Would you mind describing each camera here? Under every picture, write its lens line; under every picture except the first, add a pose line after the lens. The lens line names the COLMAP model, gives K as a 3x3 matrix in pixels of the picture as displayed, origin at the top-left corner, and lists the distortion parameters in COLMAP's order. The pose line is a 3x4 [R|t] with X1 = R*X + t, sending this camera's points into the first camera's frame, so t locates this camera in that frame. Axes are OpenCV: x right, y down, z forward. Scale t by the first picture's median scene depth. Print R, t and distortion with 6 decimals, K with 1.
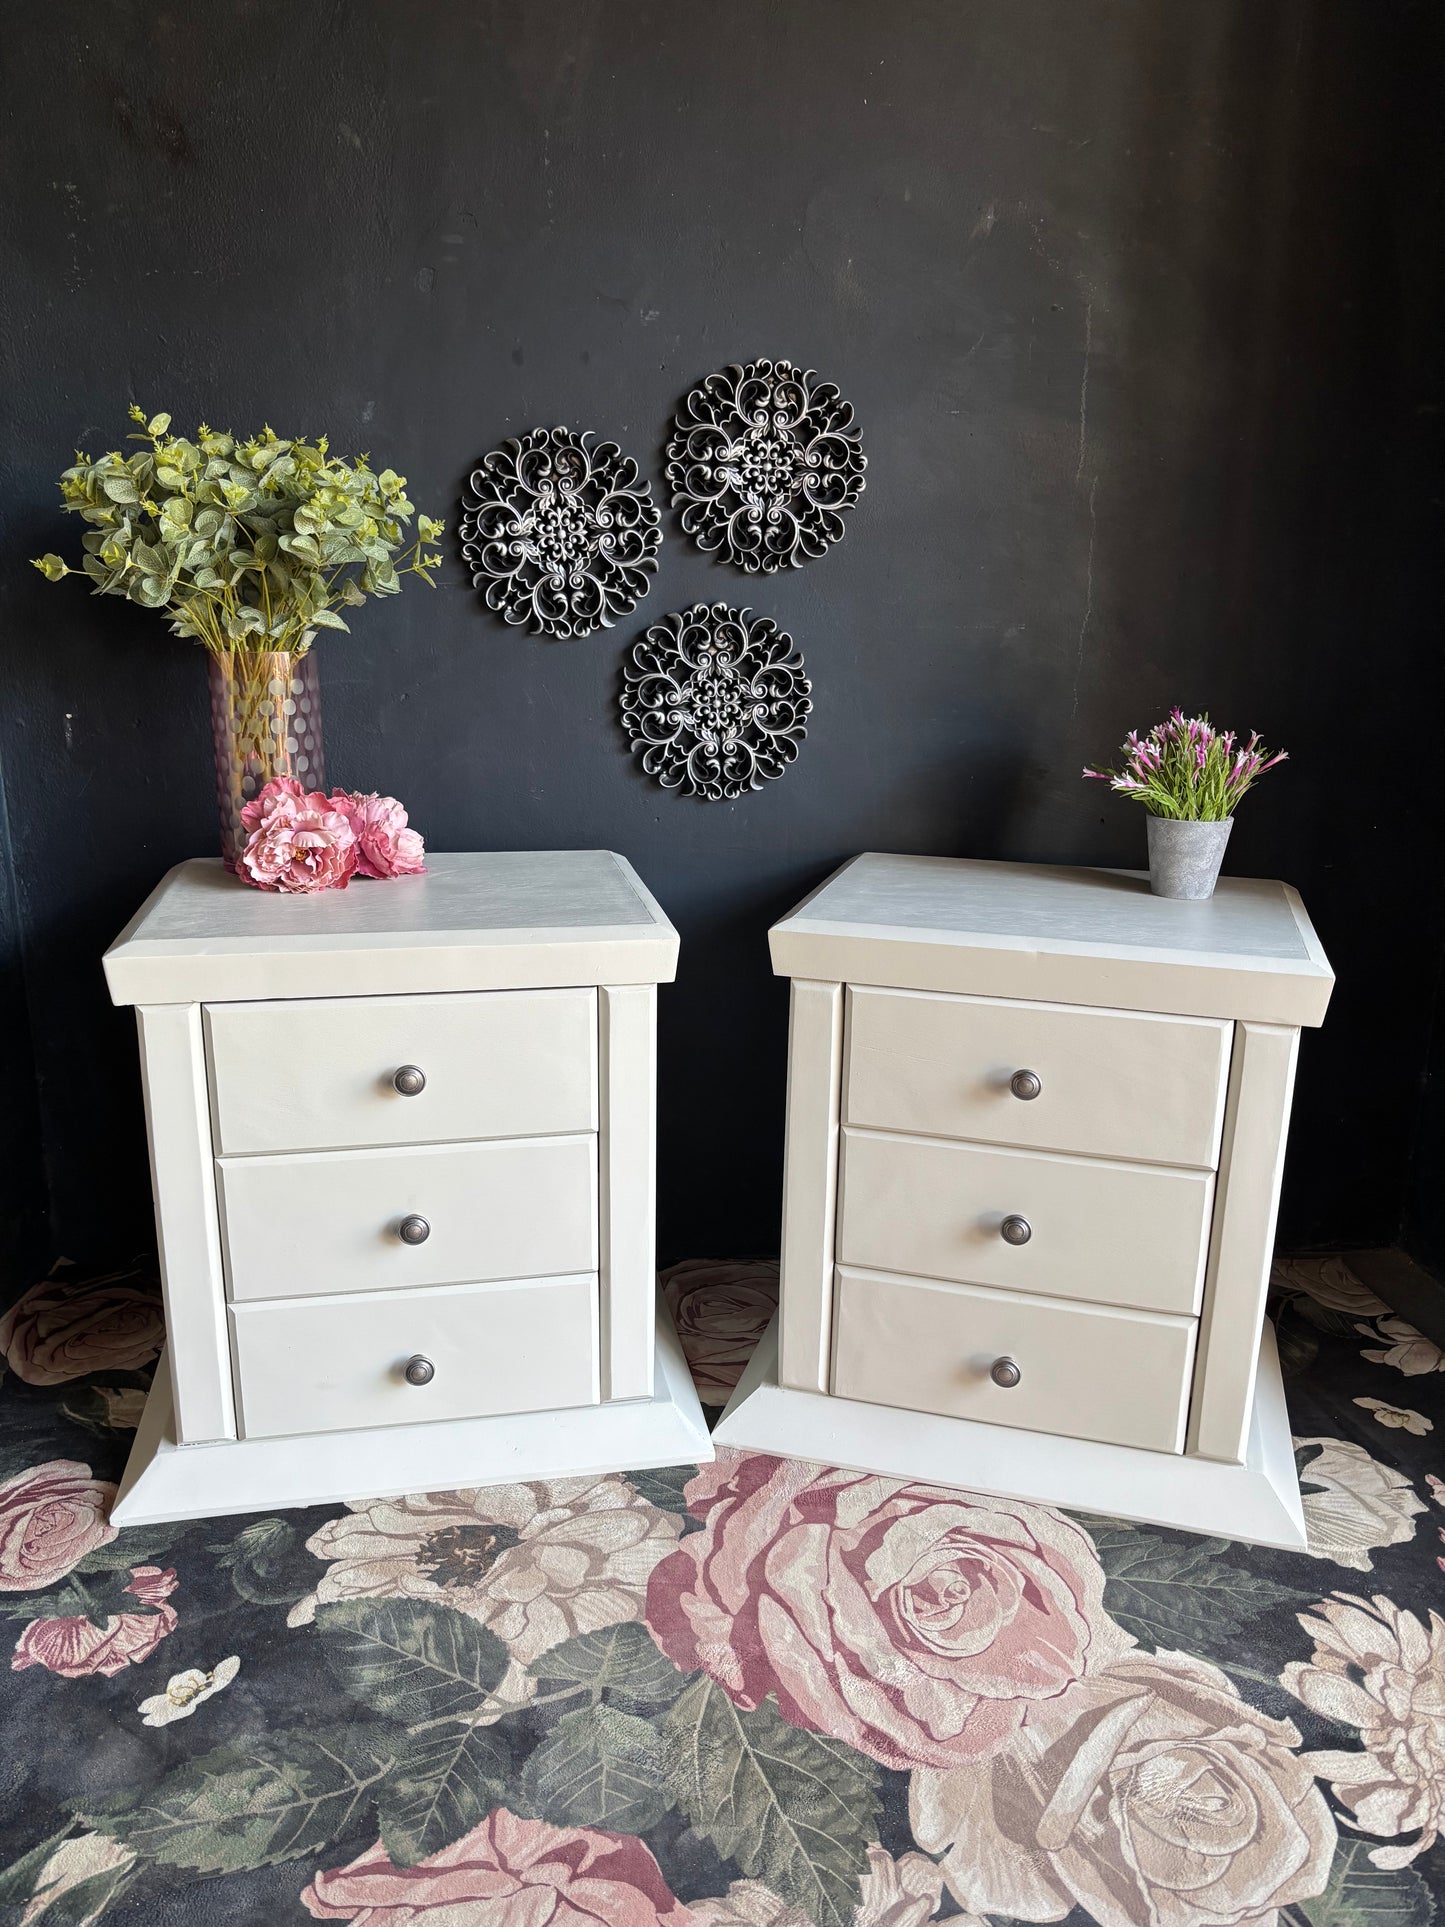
lens RADIAL K [[1485.0, 0, 731.9], [0, 1485.0, 972.8], [0, 0, 1]] dist [0.037536, -0.046988]
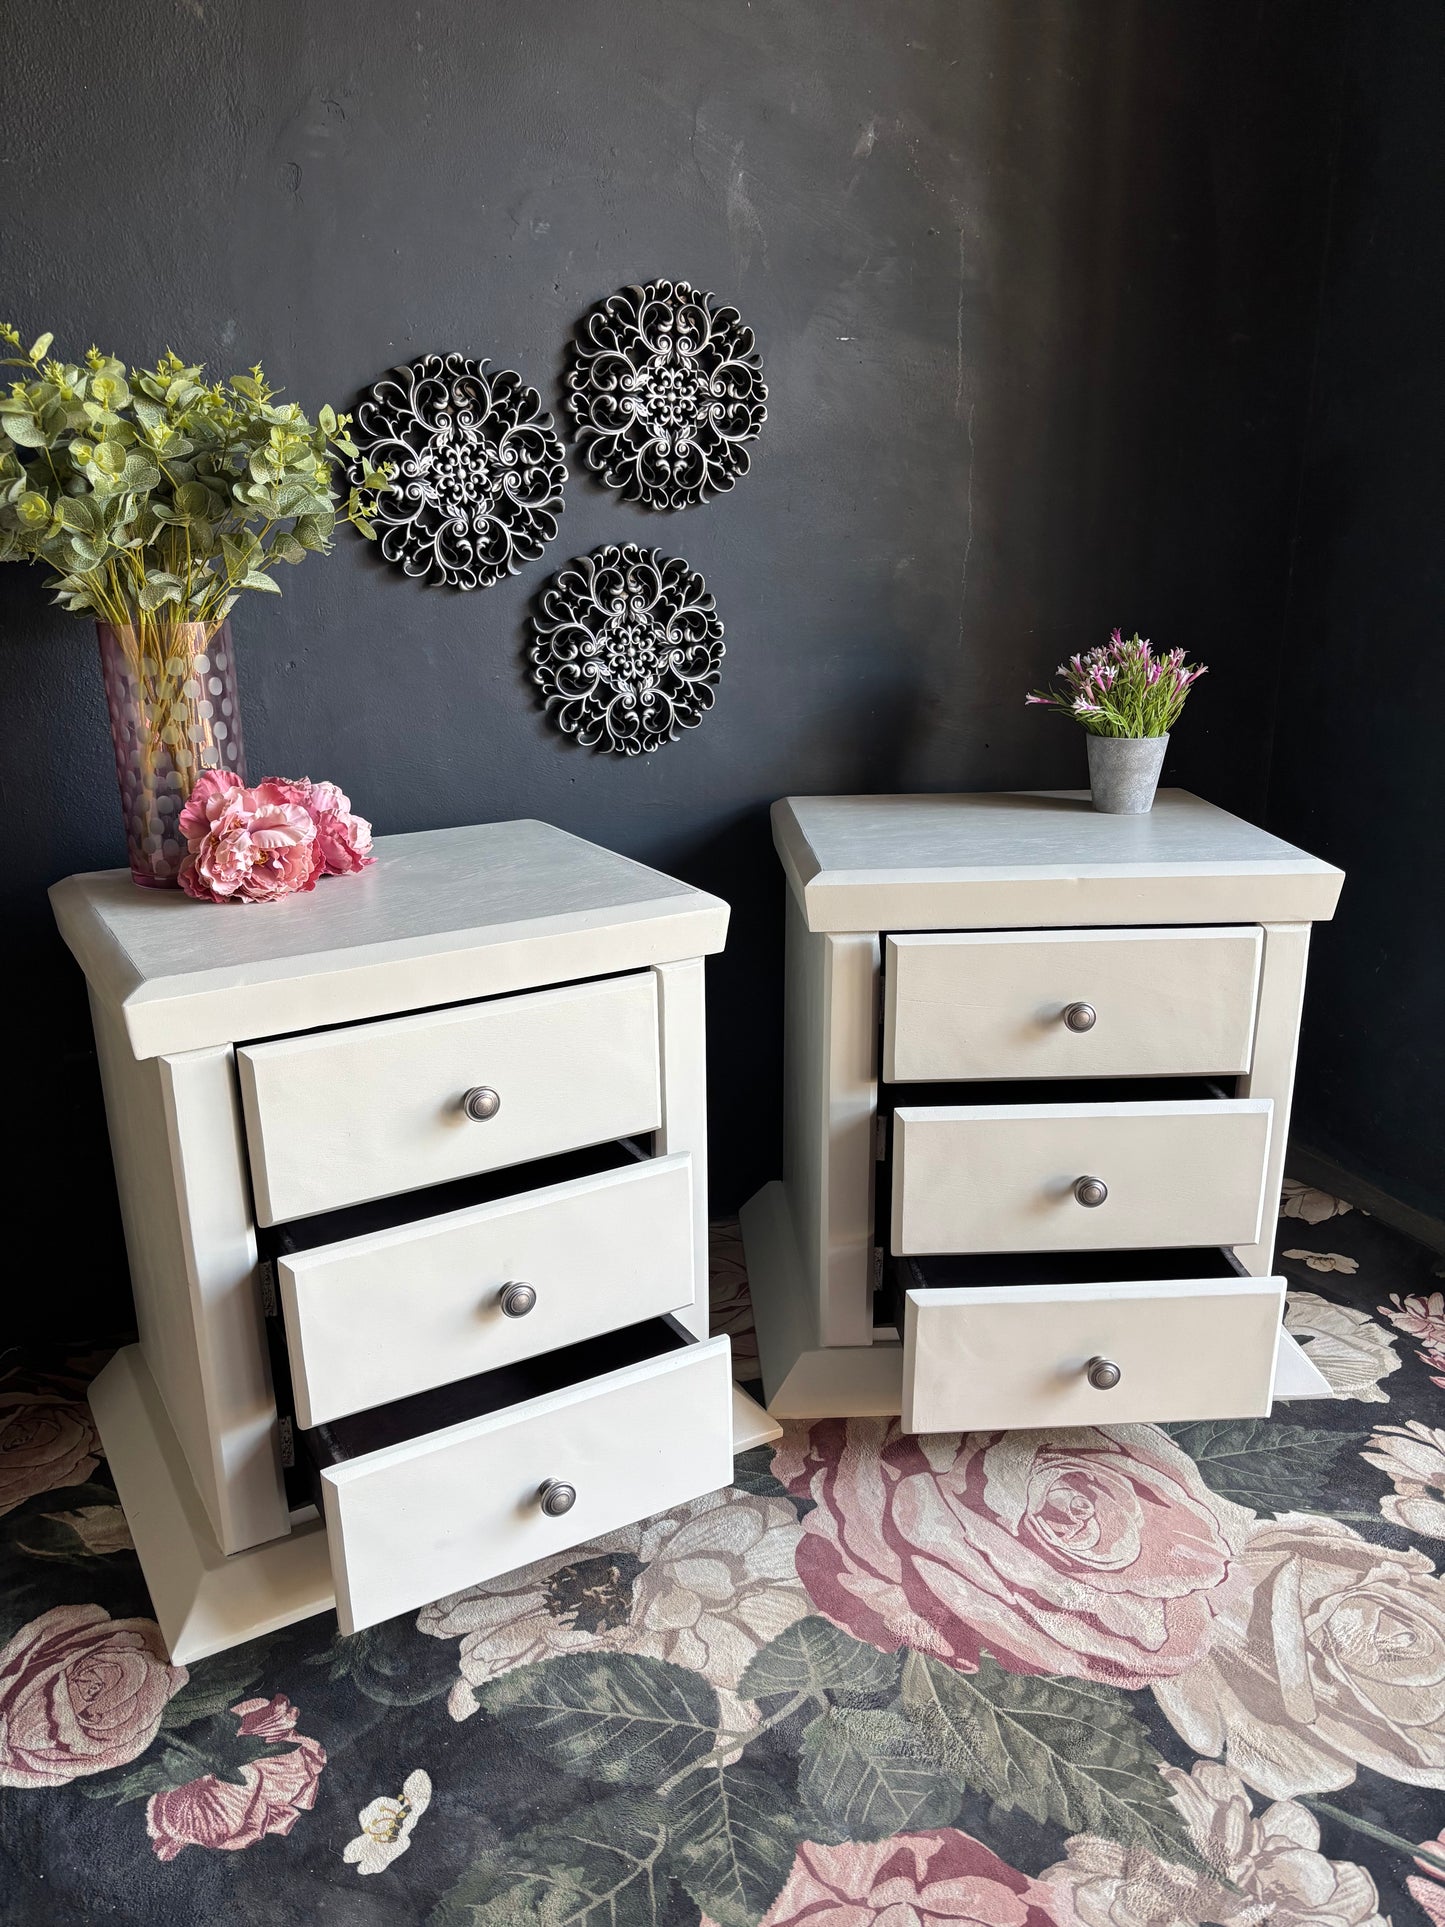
lens RADIAL K [[1485.0, 0, 731.9], [0, 1485.0, 970.0], [0, 0, 1]] dist [0.037536, -0.046988]
pose [[0.943859, -0.124727, 0.305897, -0.308811], [0.112285, 0.991981, 0.058011, -0.034279], [-0.310680, -0.020407, 0.950296, 0.096005]]
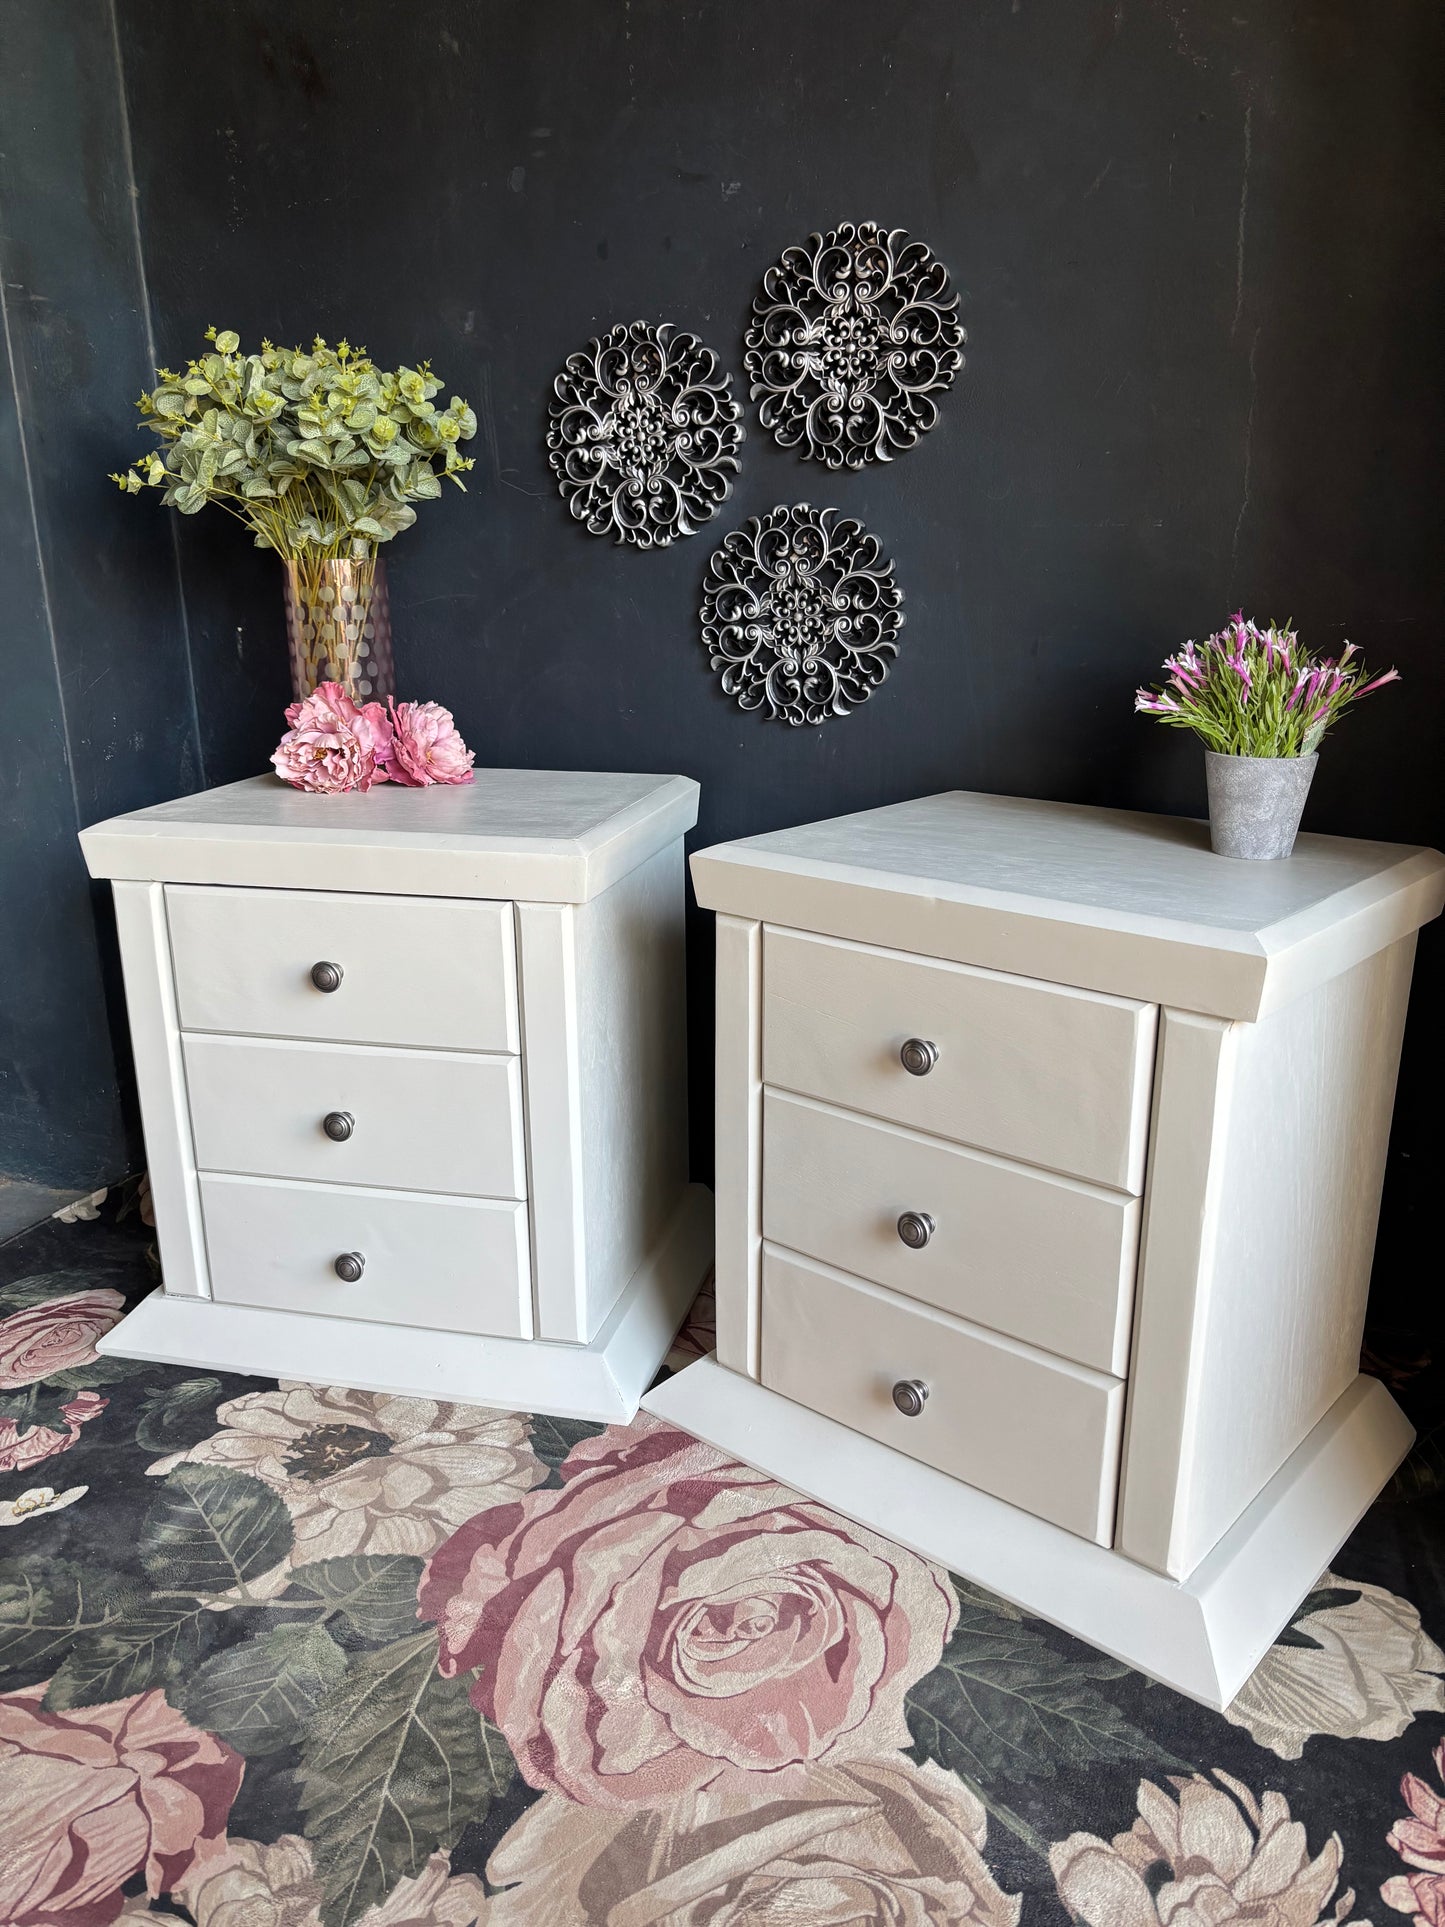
lens RADIAL K [[1485.0, 0, 710.8], [0, 1485.0, 969.4], [0, 0, 1]] dist [0.037536, -0.046988]
pose [[0.899330, 0.099259, -0.425856, 0.411461], [-0.093071, 0.995031, 0.035374, 0.006843], [0.427251, 0.007822, 0.904099, 0.183153]]
